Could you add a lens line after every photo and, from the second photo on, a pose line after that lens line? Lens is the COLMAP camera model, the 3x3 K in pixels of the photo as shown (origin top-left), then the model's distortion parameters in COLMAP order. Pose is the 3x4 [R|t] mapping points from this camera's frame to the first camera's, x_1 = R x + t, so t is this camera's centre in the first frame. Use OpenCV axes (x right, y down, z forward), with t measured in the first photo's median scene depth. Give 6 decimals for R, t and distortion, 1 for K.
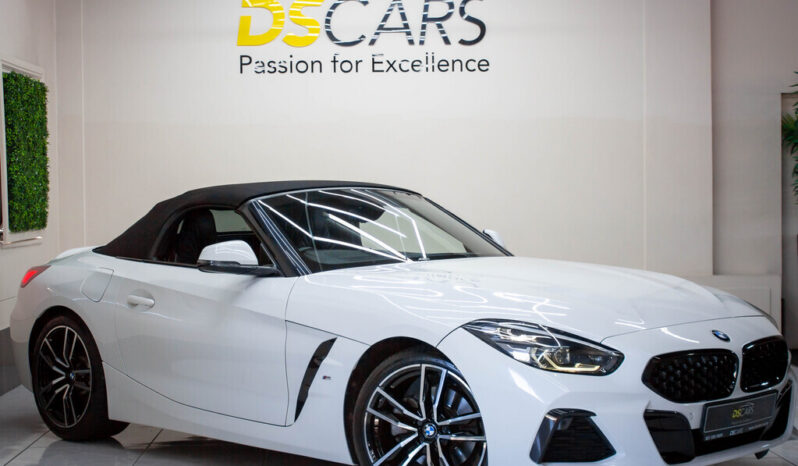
lens RADIAL K [[2021.5, 0, 460.7], [0, 2021.5, 209.4], [0, 0, 1]] dist [-0.148307, 0.000000]
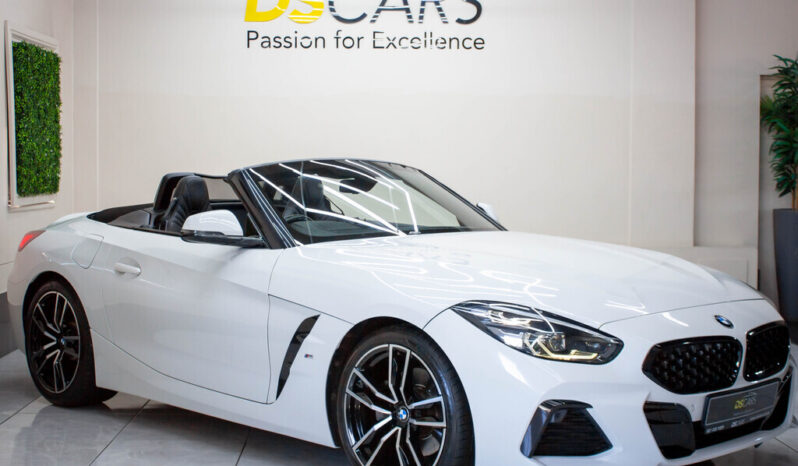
lens RADIAL K [[1587.1, 0, 405.5], [0, 1587.1, 234.3], [0, 0, 1]] dist [-0.141200, 0.000000]
pose [[0.999257, 0.017847, -0.034146, 0.003152], [-0.016594, 0.999190, 0.036651, -0.002153], [0.034773, -0.036057, 0.998745, 0.193317]]
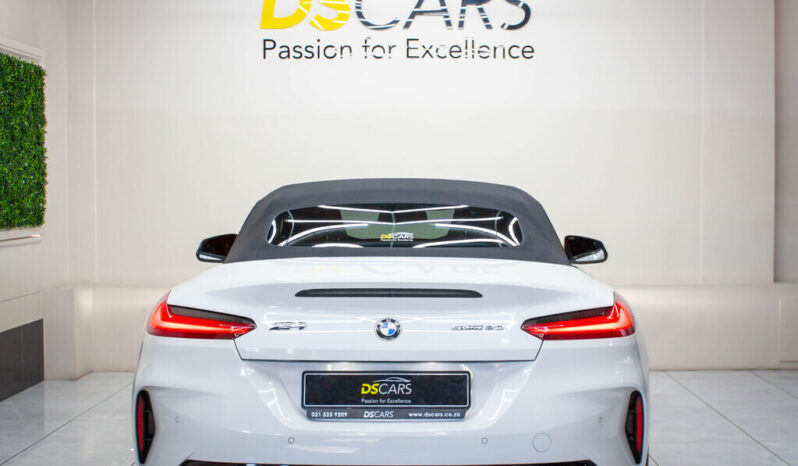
lens RADIAL K [[1302.4, 0, 440.8], [0, 1302.4, 225.0], [0, 0, 1]] dist [-0.172268, 0.000000]
pose [[0.997678, 0.012506, -0.066944, 0.013552], [-0.010999, 0.999679, 0.022835, -0.006276], [0.067208, -0.022046, 0.997495, 0.450826]]
